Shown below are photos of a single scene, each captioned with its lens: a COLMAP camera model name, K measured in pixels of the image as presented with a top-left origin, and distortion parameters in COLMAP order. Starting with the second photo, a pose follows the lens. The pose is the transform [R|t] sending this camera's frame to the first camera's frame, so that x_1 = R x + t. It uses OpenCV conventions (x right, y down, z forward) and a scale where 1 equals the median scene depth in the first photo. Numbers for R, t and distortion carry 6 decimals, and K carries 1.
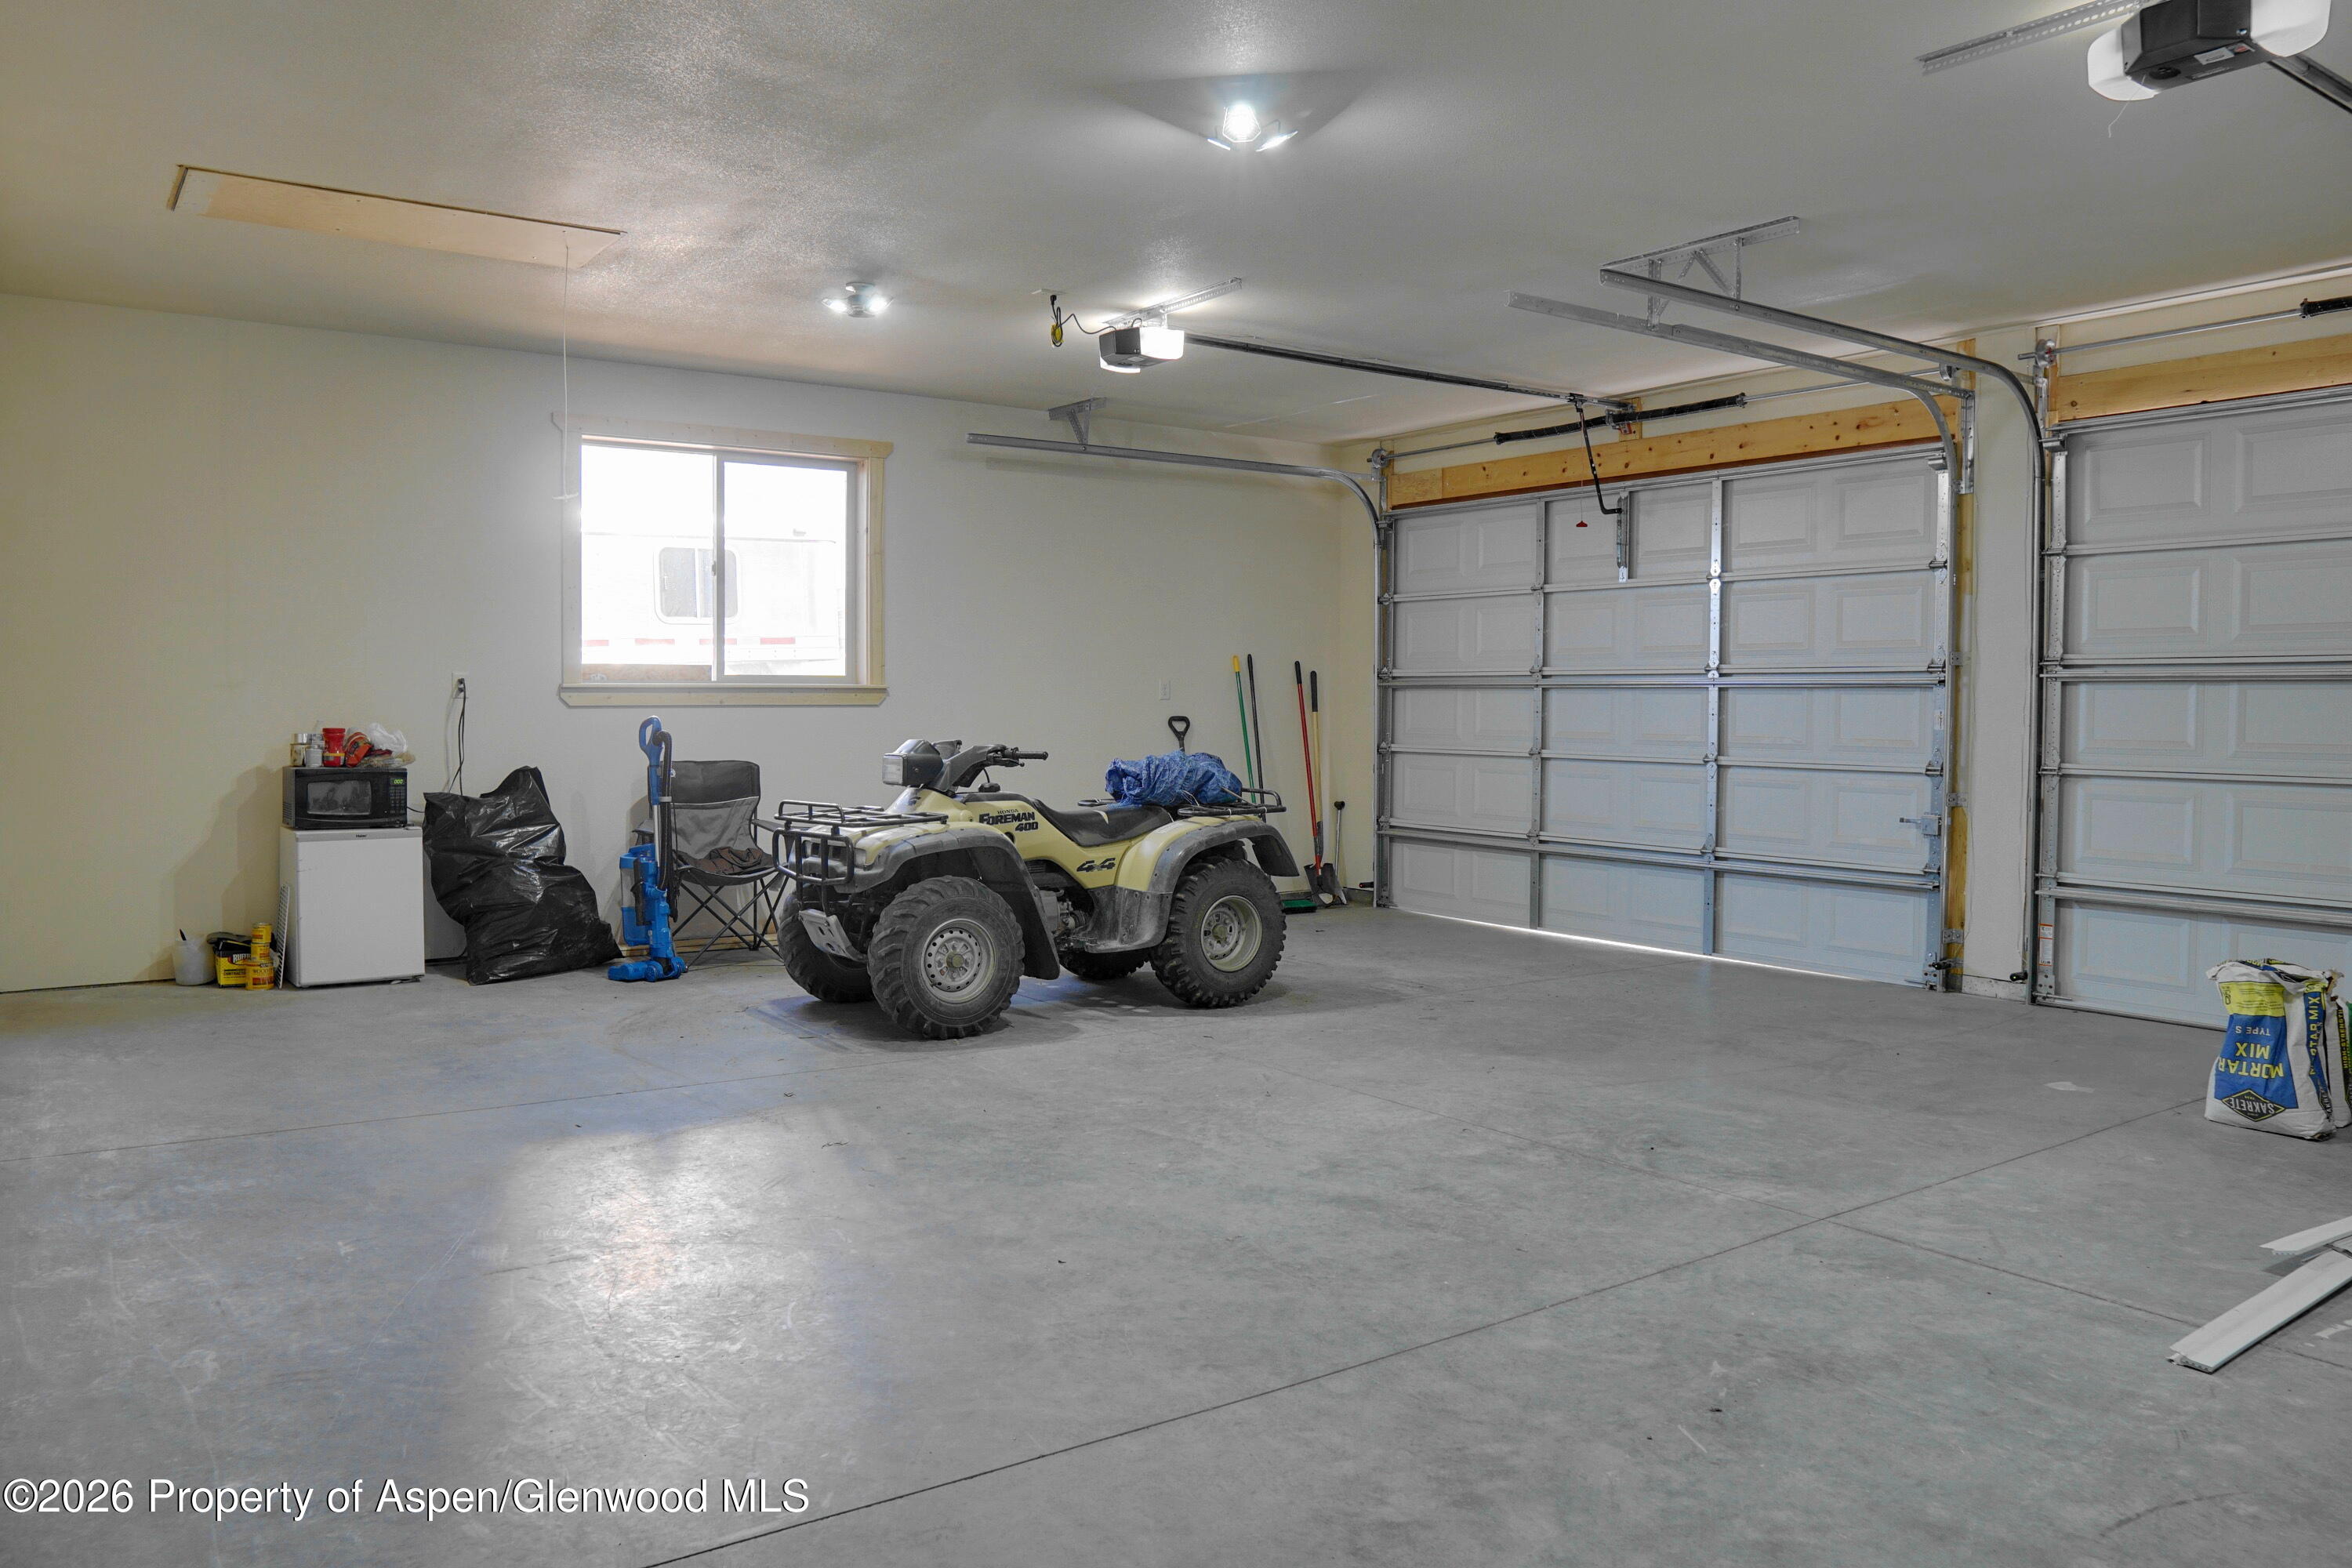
lens RADIAL K [[1665.6, 0, 1167.0], [0, 1665.6, 777.1], [0, 0, 1]] dist [-0.112514, 0.073661]
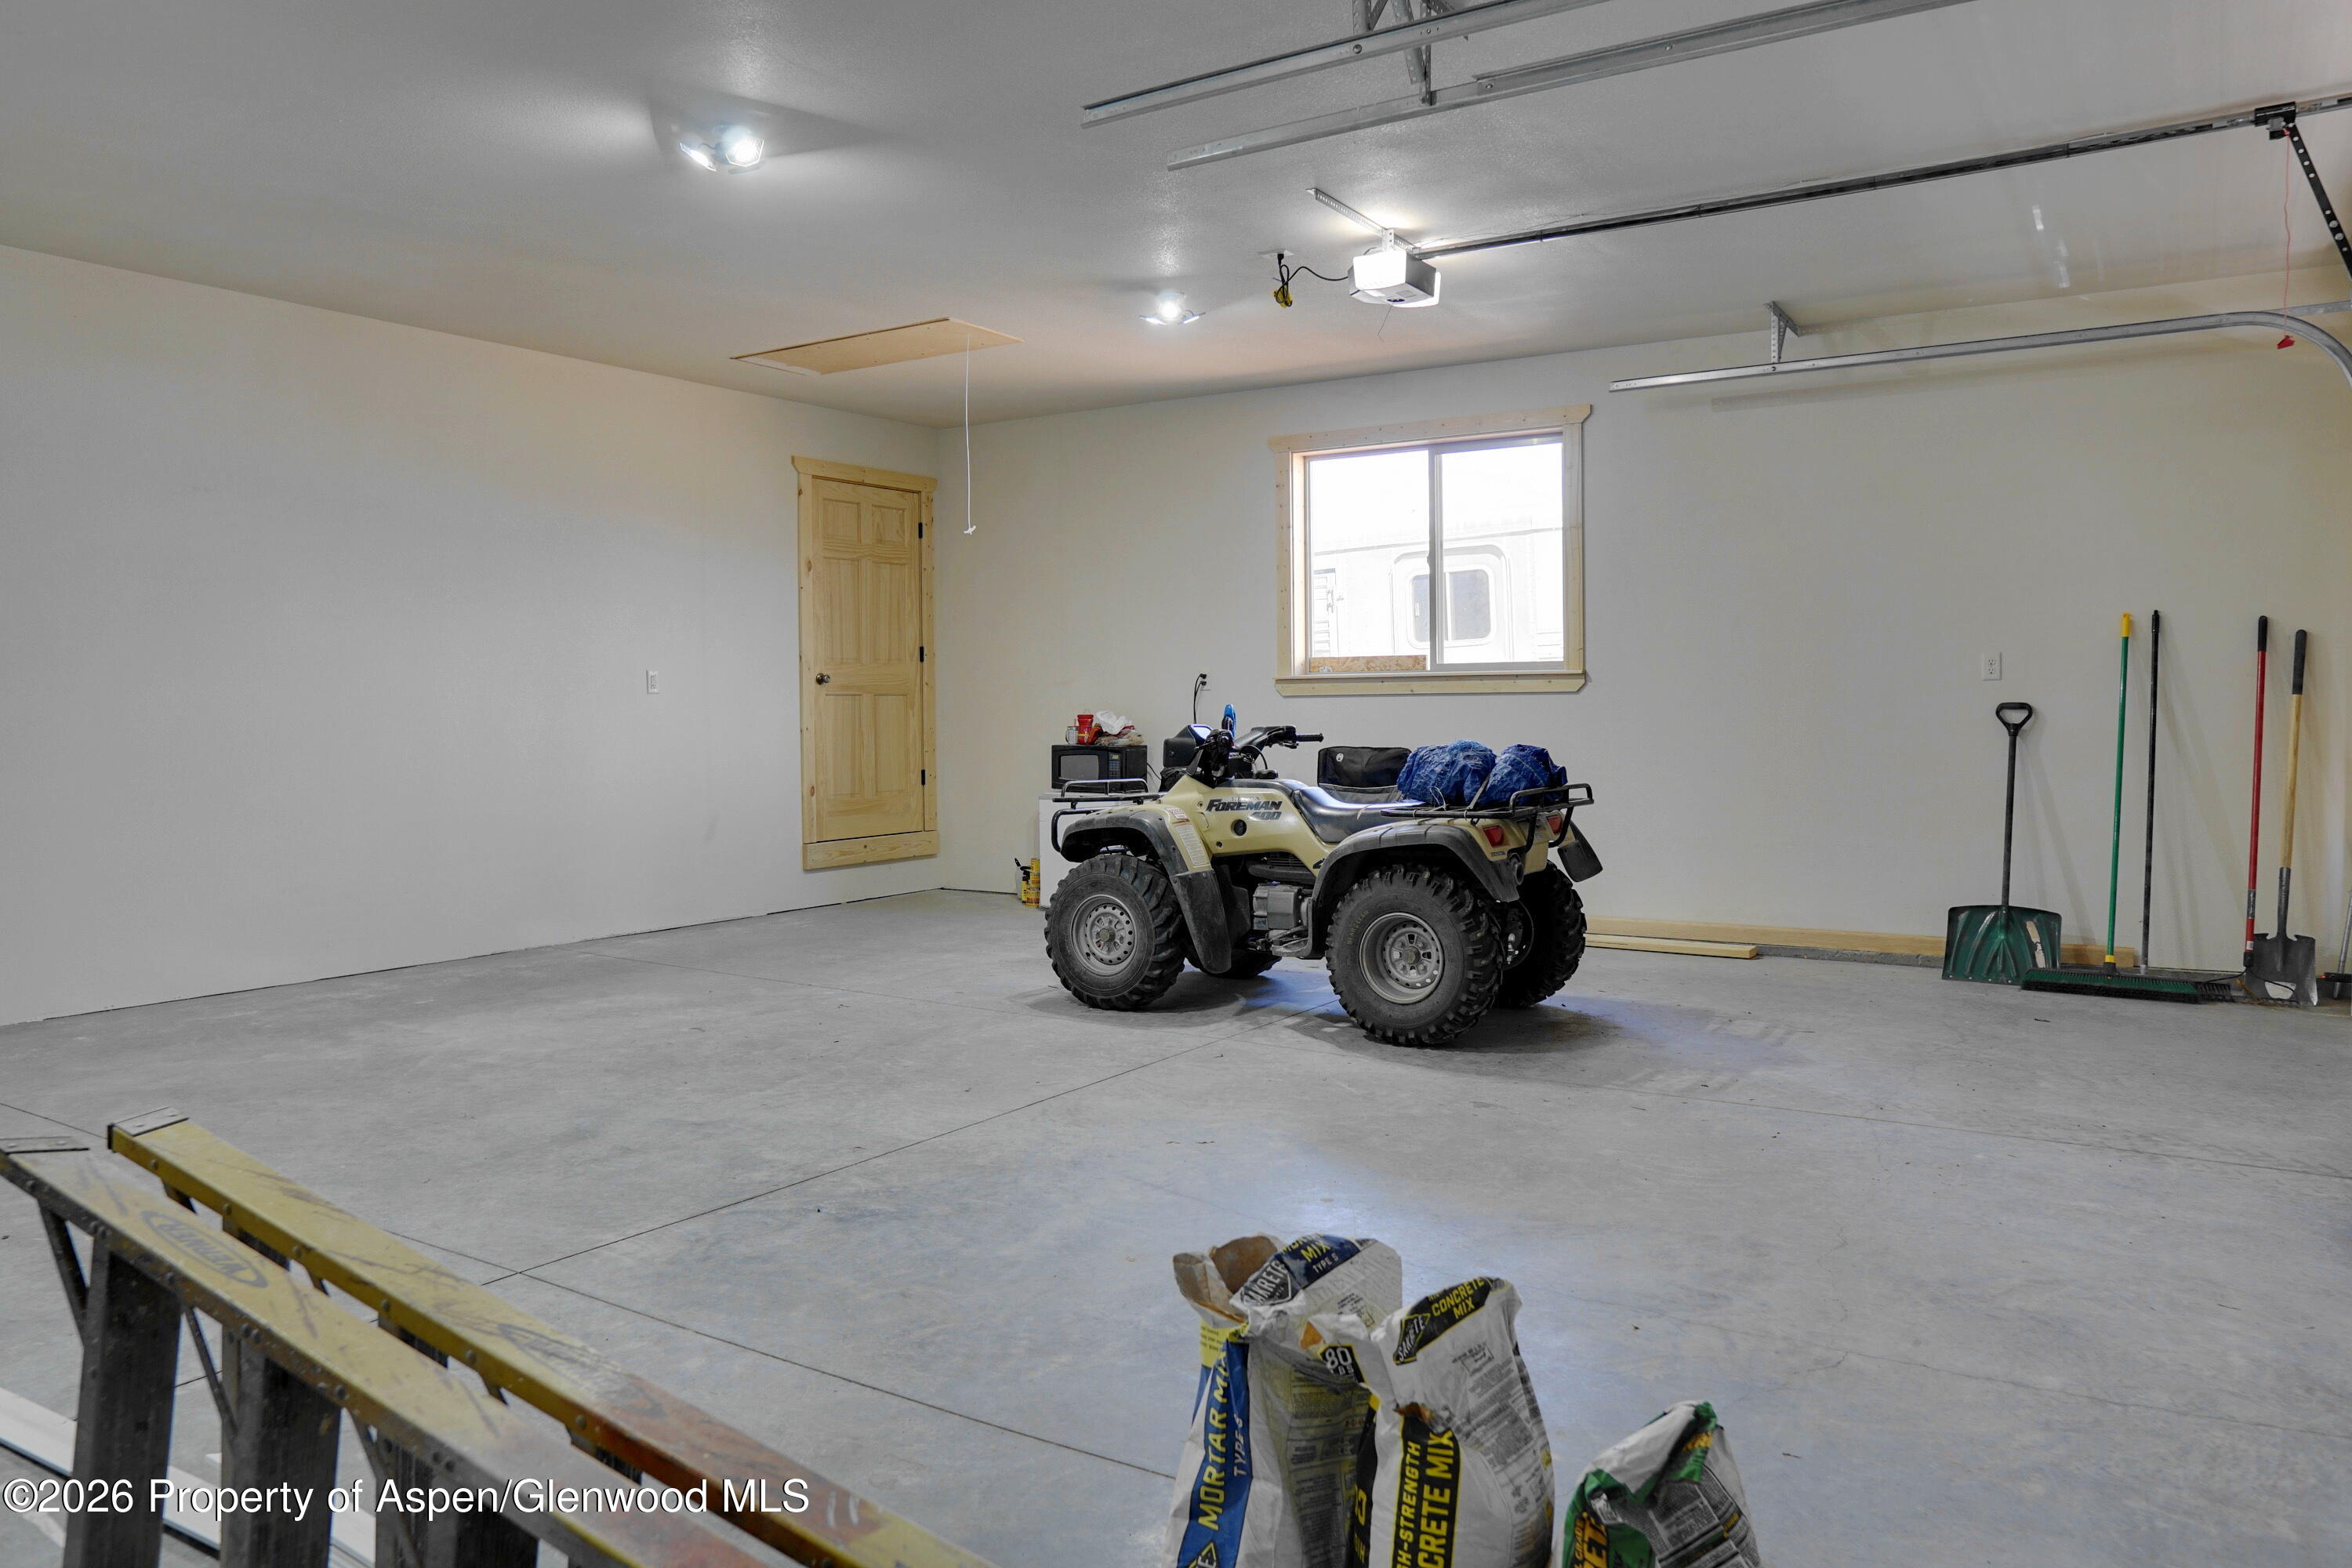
lens RADIAL K [[1665.6, 0, 1167.0], [0, 1665.6, 777.1], [0, 0, 1]] dist [-0.112514, 0.073661]
pose [[0.361924, 0.031906, -0.931661, 0.774260], [-0.031916, 0.999252, 0.021822, -0.011512], [0.931661, 0.021837, 0.362672, 0.588646]]
